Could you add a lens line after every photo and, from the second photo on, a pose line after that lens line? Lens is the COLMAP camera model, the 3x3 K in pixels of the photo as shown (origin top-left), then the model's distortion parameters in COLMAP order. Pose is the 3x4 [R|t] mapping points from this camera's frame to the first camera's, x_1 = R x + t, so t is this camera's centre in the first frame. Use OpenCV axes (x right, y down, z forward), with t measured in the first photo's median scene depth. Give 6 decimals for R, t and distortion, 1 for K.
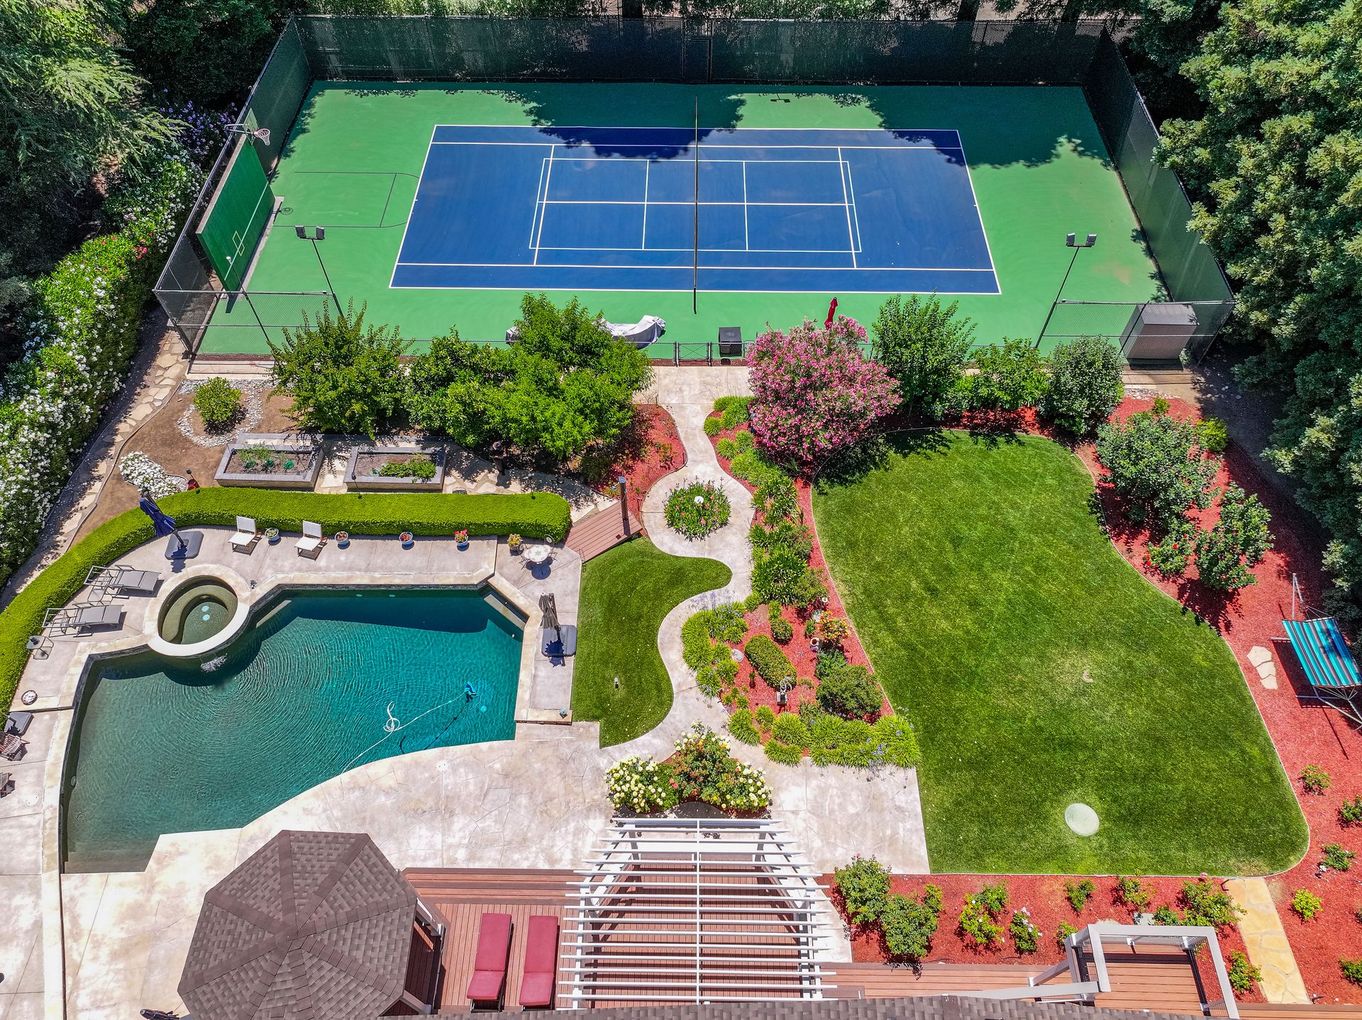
lens RADIAL K [[932.2, 0, 681.0], [0, 932.2, 510.0], [0, 0, 1]] dist [0.004155, -0.000875]
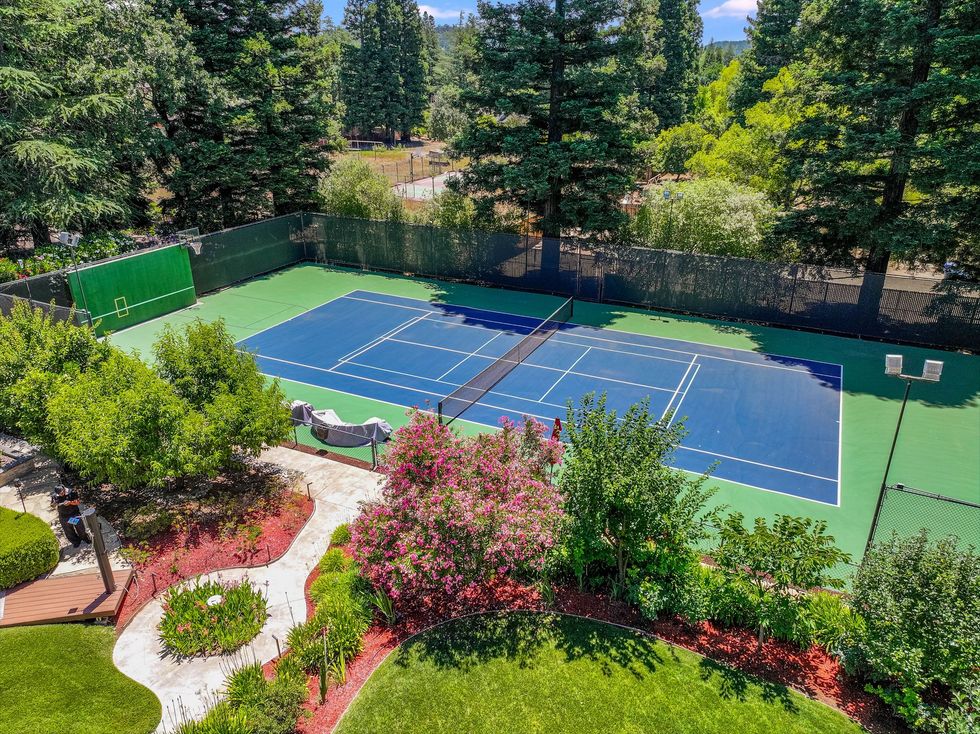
lens RADIAL K [[670.8, 0, 490.0], [0, 670.8, 367.0], [0, 0, 1]] dist [0.004155, -0.000875]
pose [[0.905890, 0.160148, -0.392065, 0.250367], [-0.340866, 0.825112, -0.450555, -0.000220], [0.251342, 0.541796, 0.802050, 0.413467]]
